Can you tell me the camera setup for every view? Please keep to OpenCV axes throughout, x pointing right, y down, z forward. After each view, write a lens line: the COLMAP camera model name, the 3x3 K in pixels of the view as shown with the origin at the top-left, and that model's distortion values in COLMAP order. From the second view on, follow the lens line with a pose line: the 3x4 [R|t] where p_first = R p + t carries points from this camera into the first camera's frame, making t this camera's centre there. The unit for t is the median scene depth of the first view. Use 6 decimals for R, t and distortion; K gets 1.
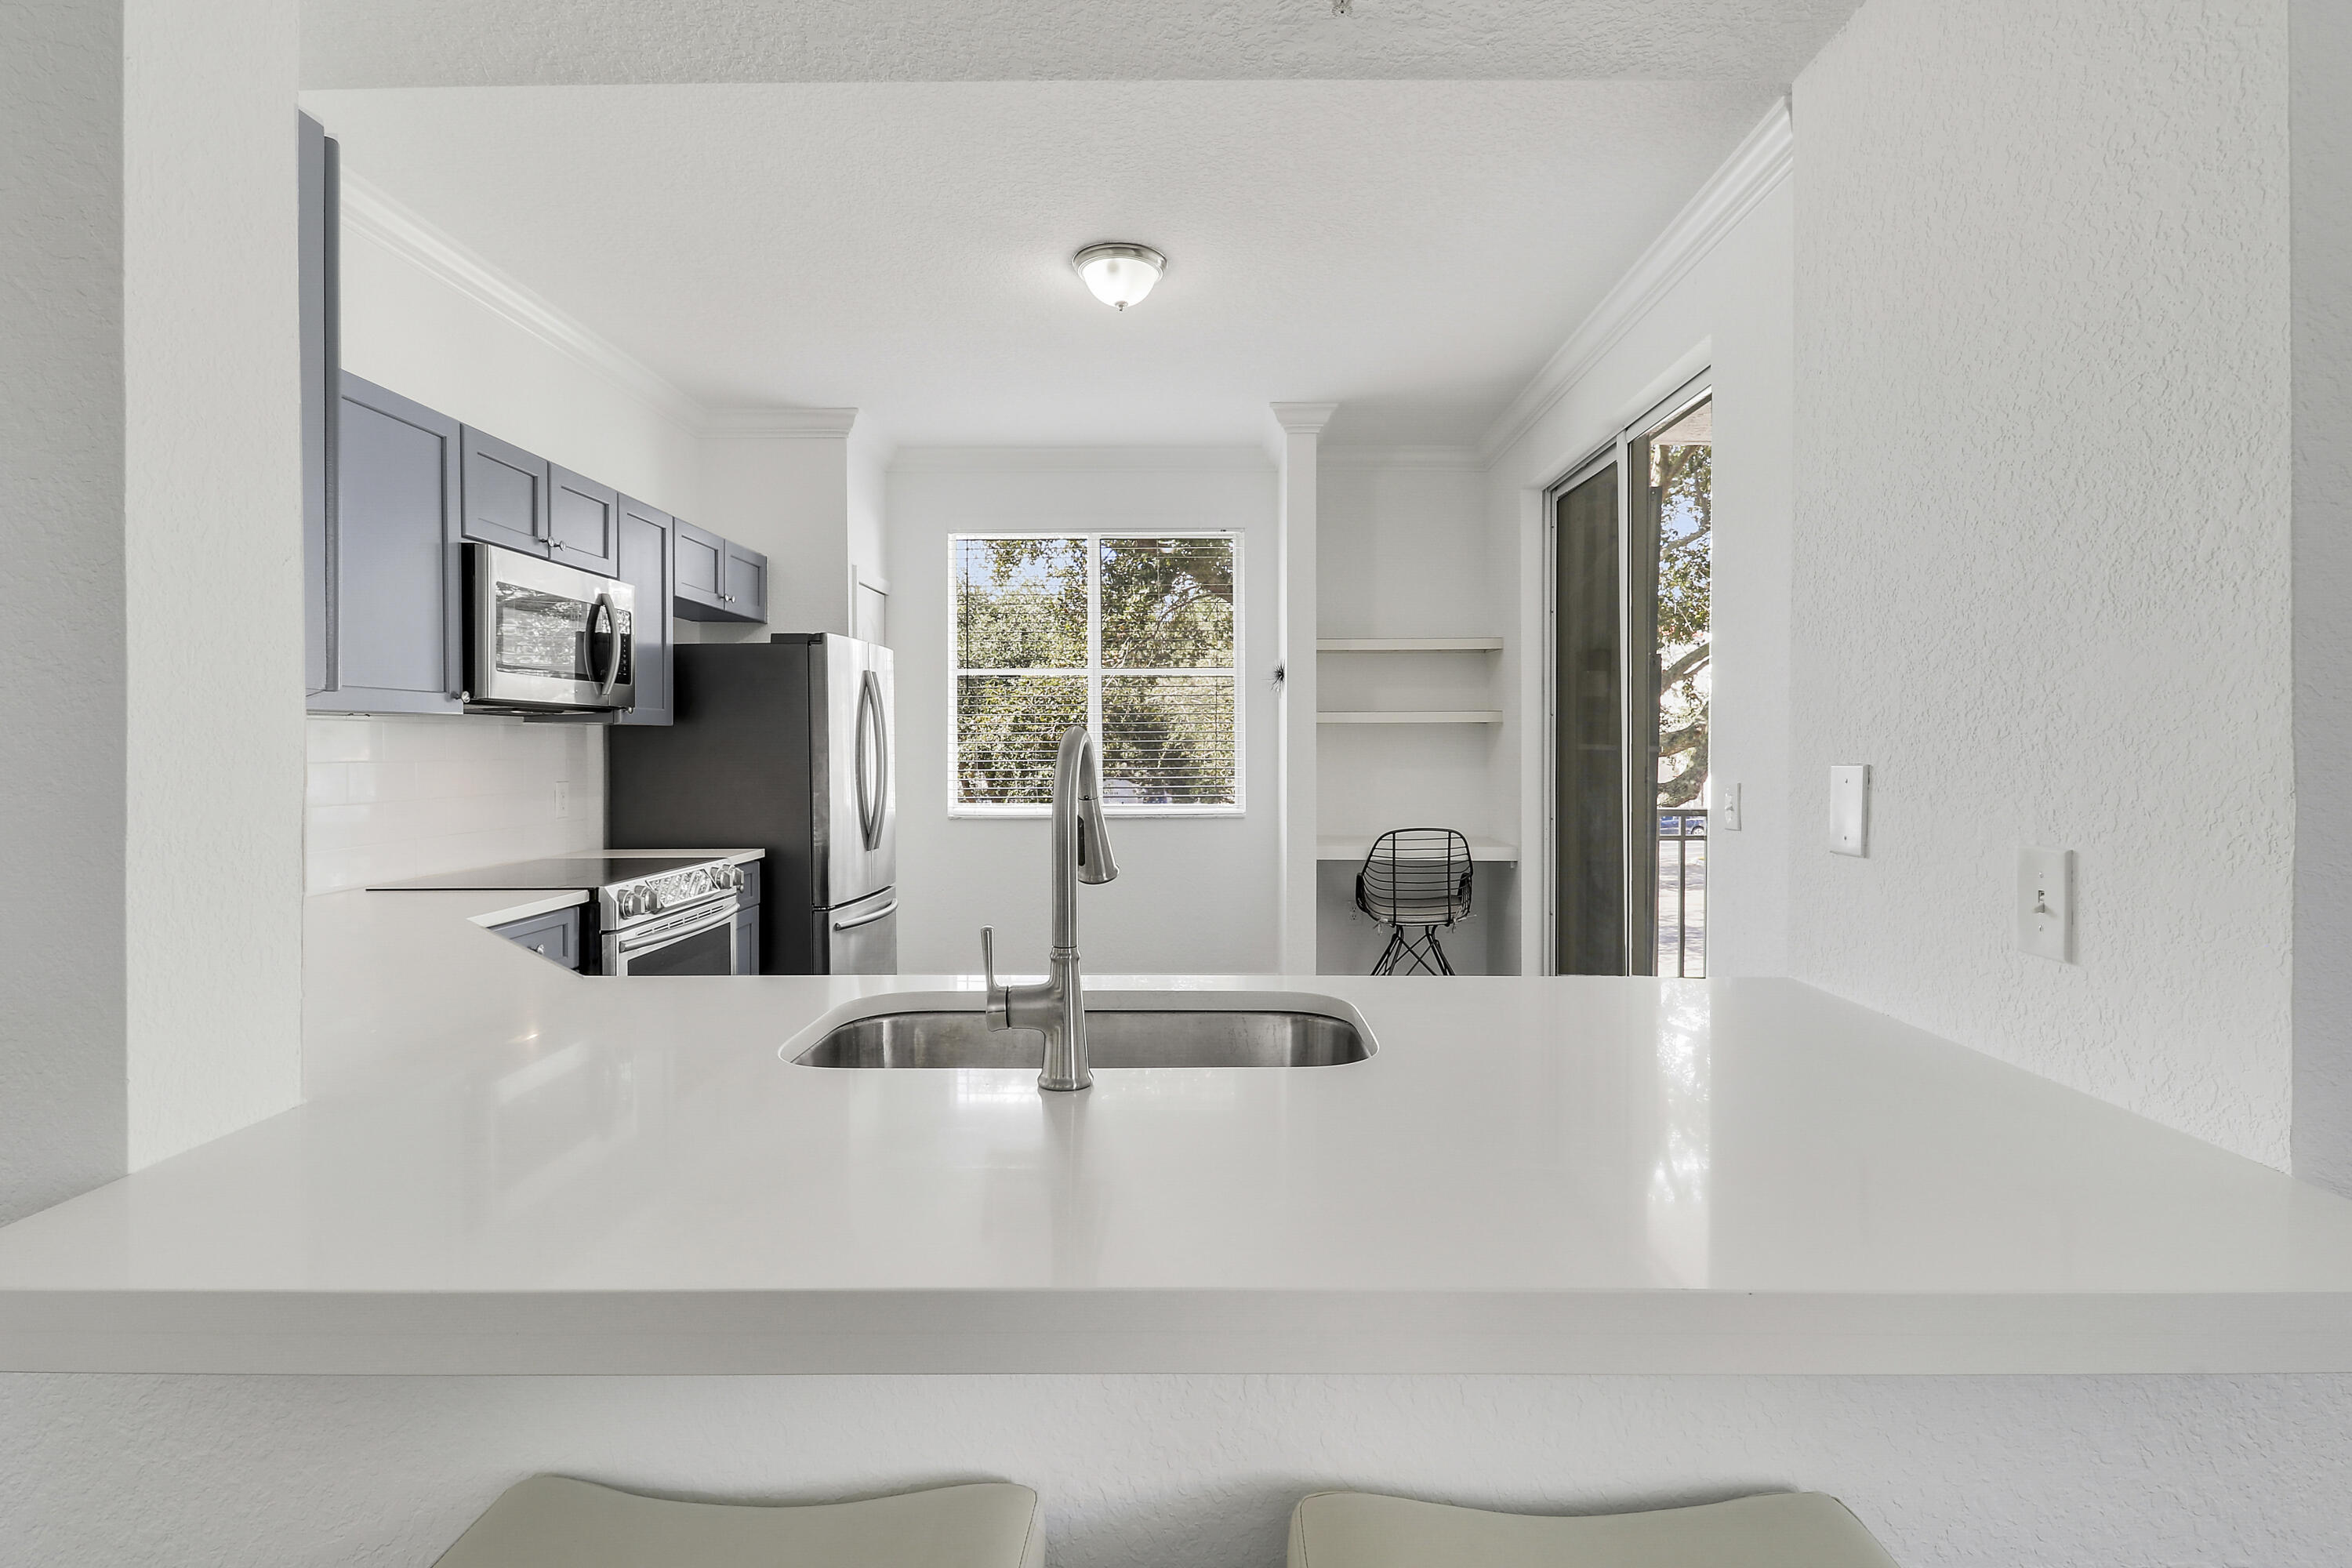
lens RADIAL K [[1117.0, 0, 1184.6], [0, 1117.0, 751.0], [0, 0, 1]] dist [-0.001259, -0.000282]
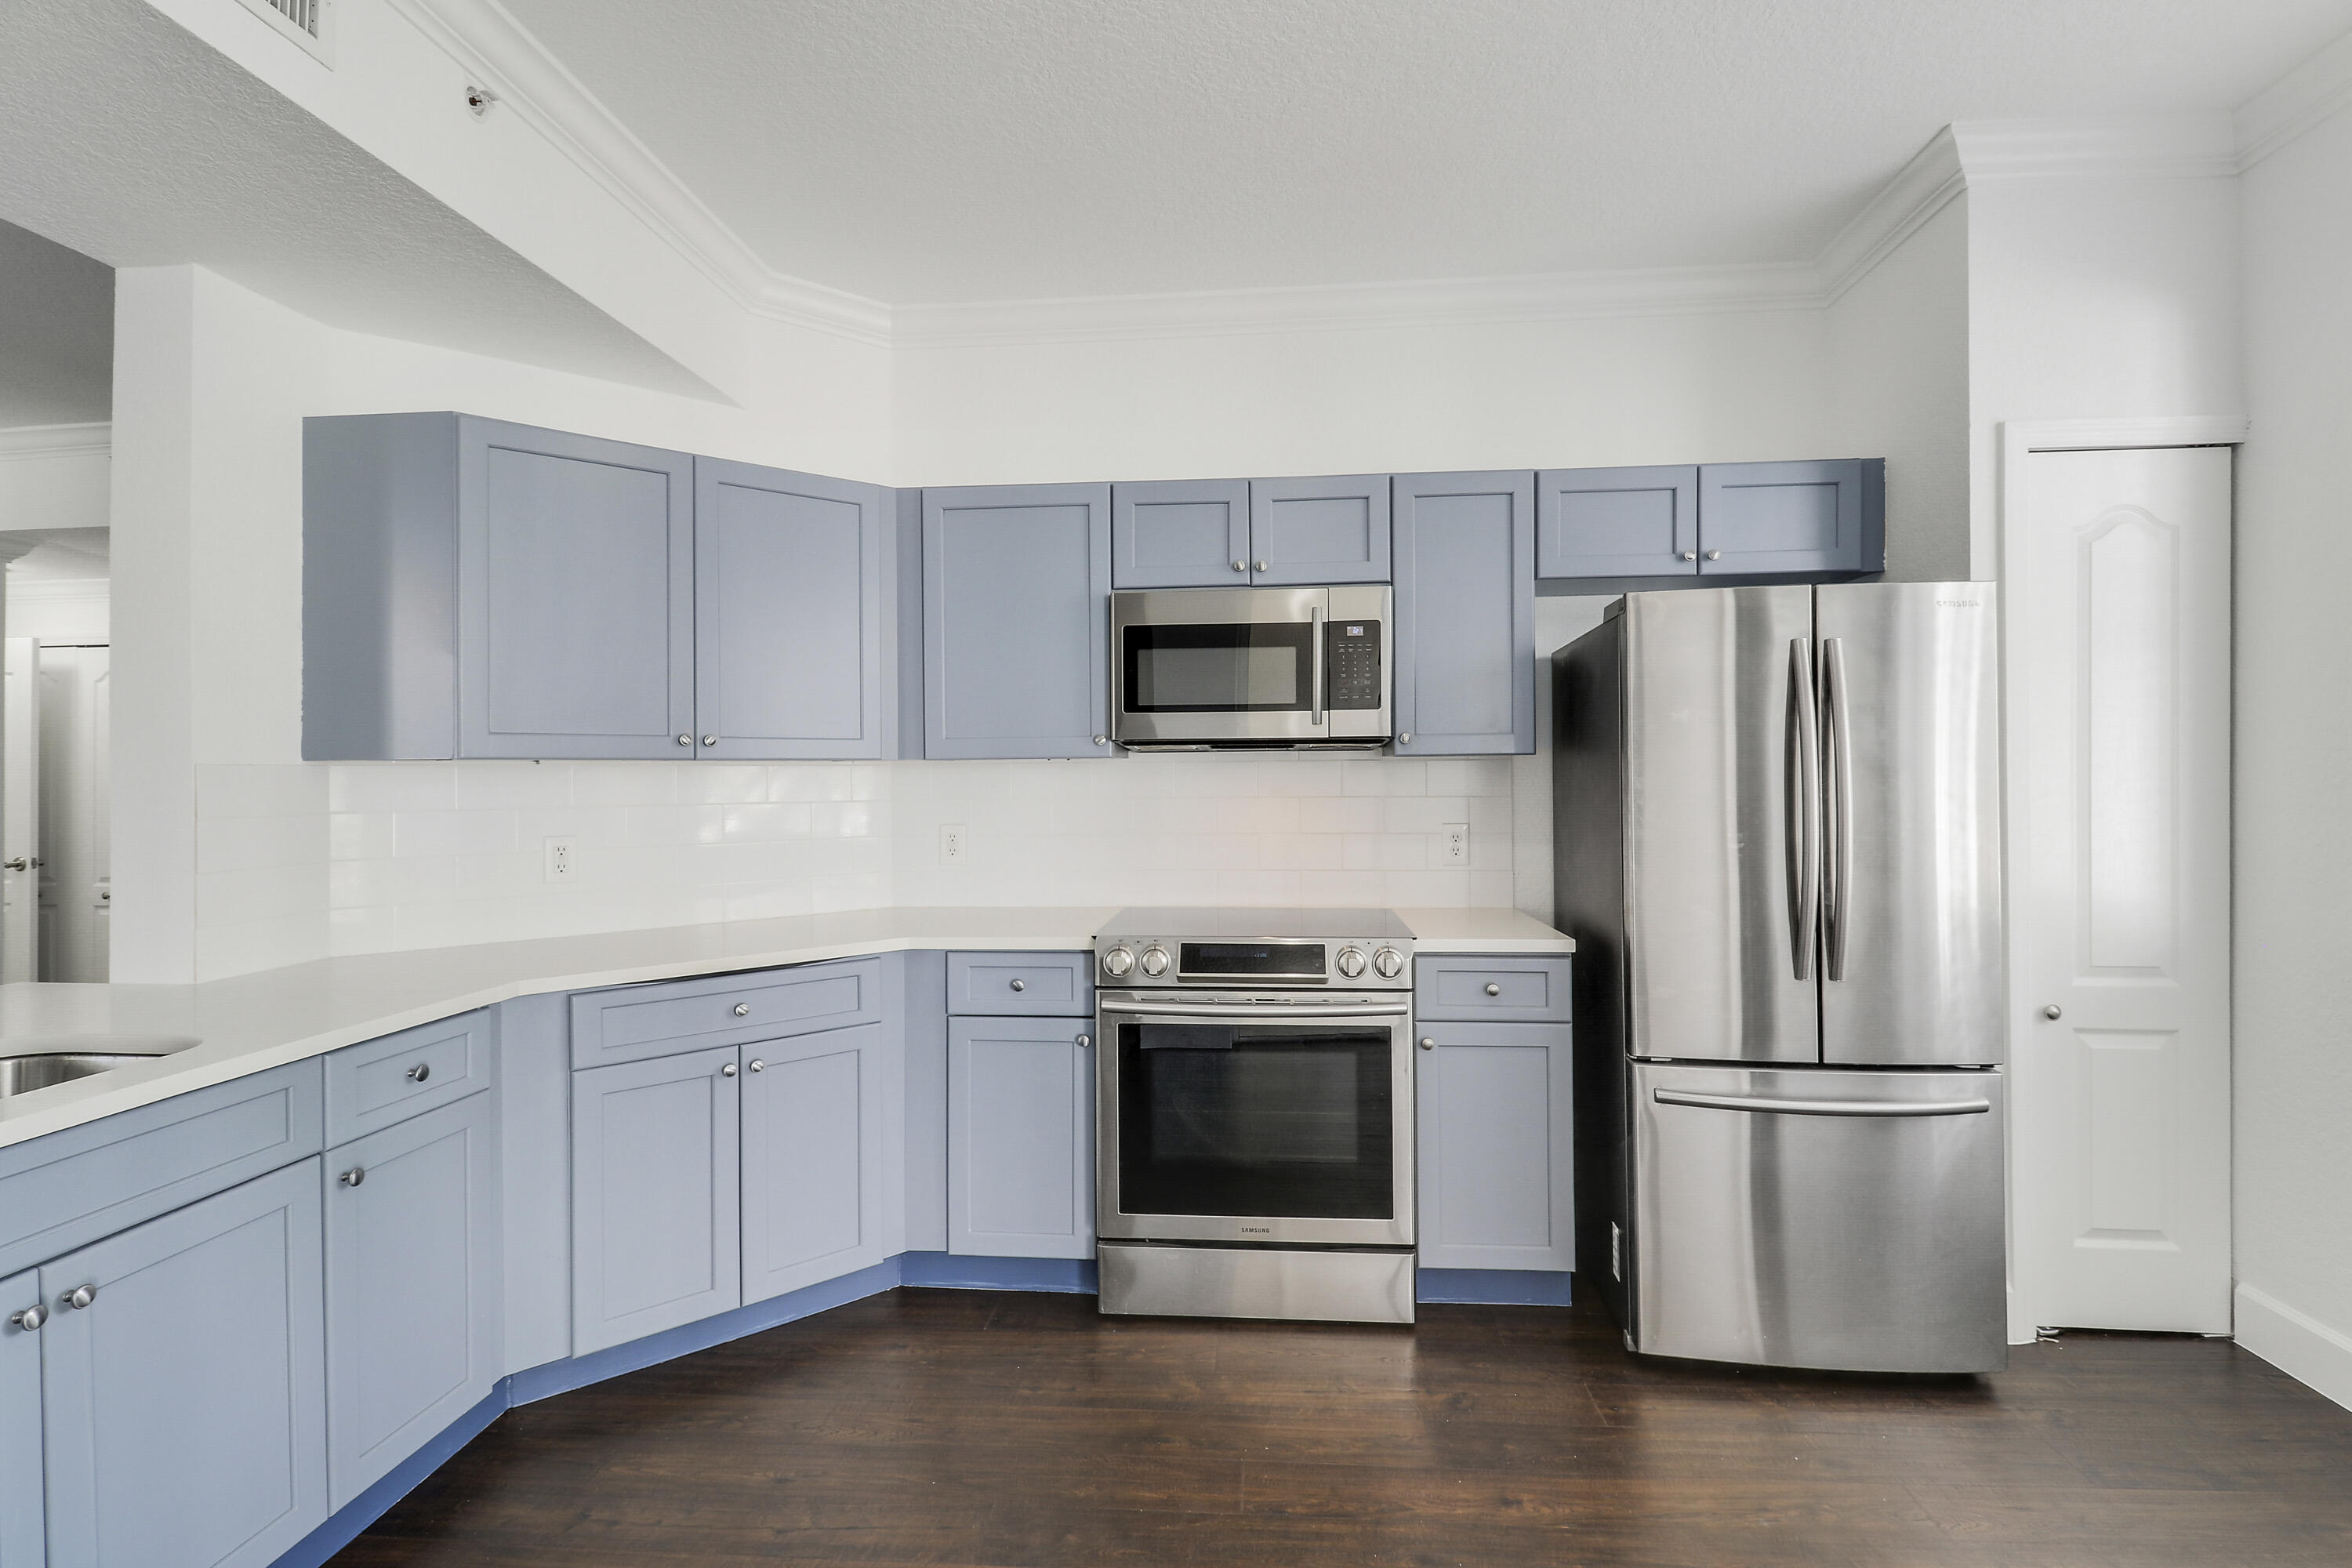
lens RADIAL K [[1134.8, 0, 1188.3], [0, 1134.8, 775.1], [0, 0, 1]] dist [0.013464, -0.013931]
pose [[-0.072857, 0.003190, -0.997337, 0.278276], [0.003581, 0.999989, 0.002937, -0.011445], [0.997336, -0.003358, -0.072867, 0.753825]]
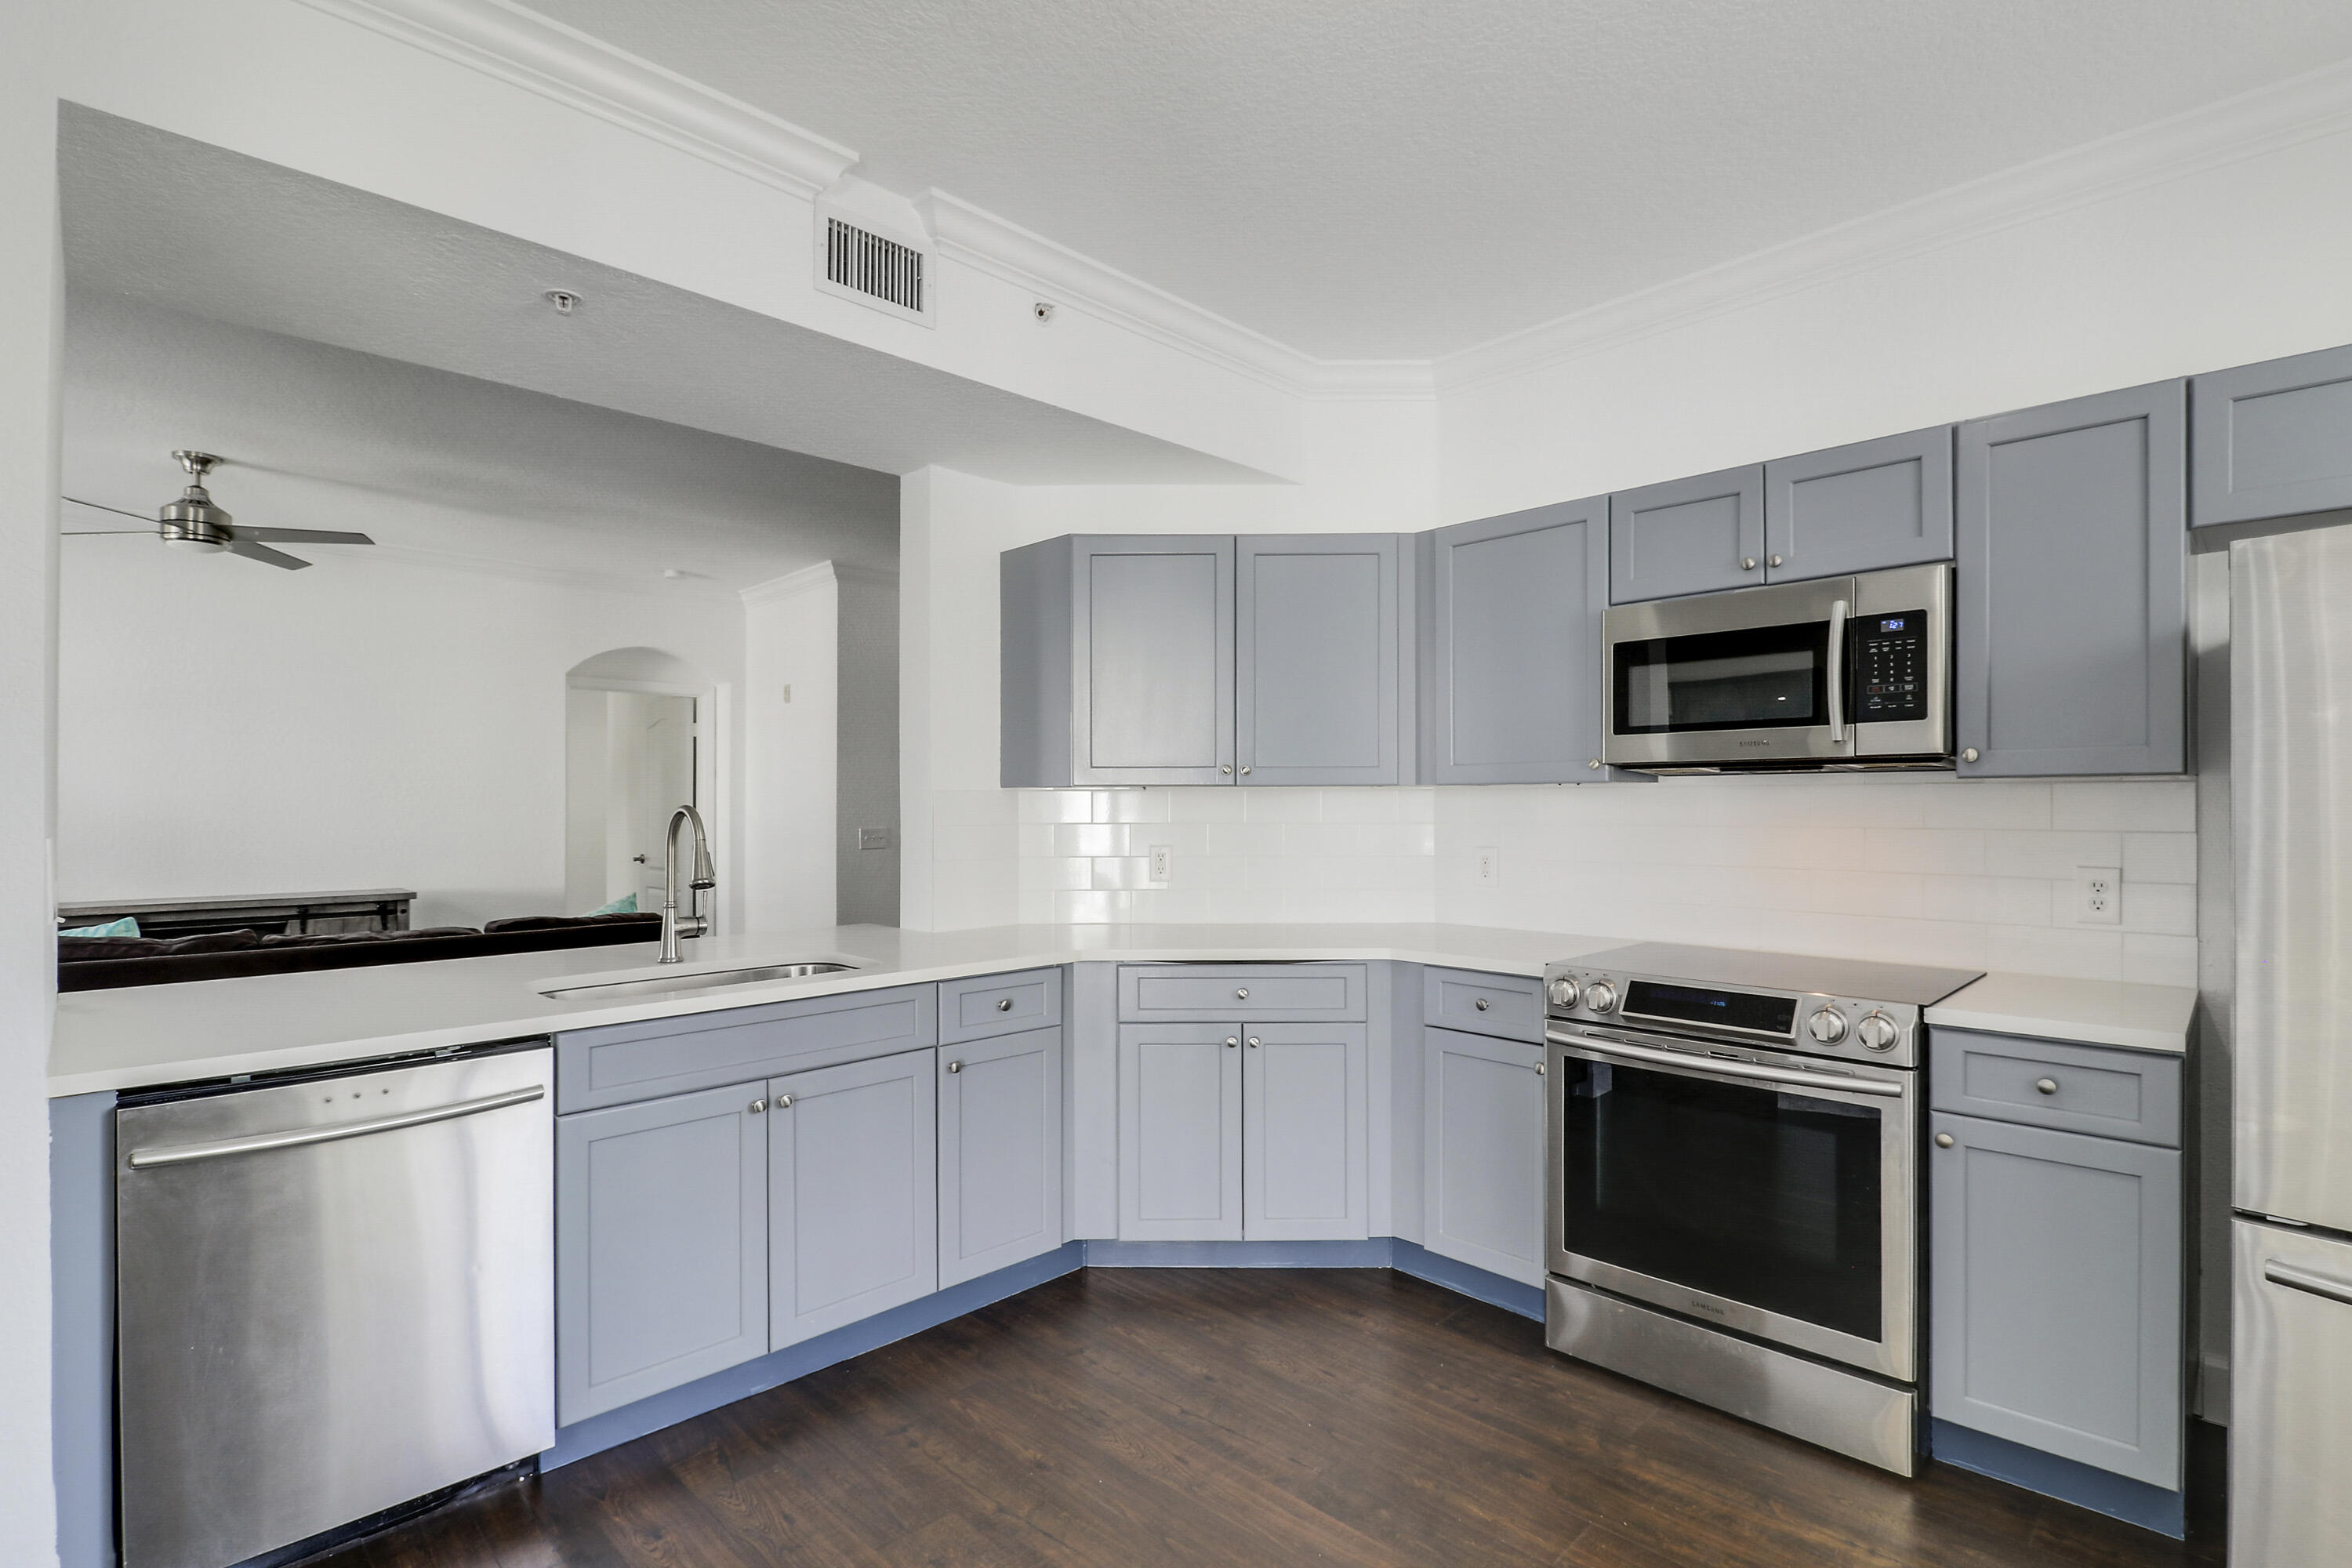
lens RADIAL K [[1124.0, 0, 1175.6], [0, 1124.0, 802.2], [0, 0, 1]] dist [-0.009573, -0.001191]
pose [[-0.707729, 0.003421, -0.706476, 0.229345], [0.000514, 0.999991, 0.004326, -0.011456], [0.706484, 0.002699, -0.707724, 0.946940]]
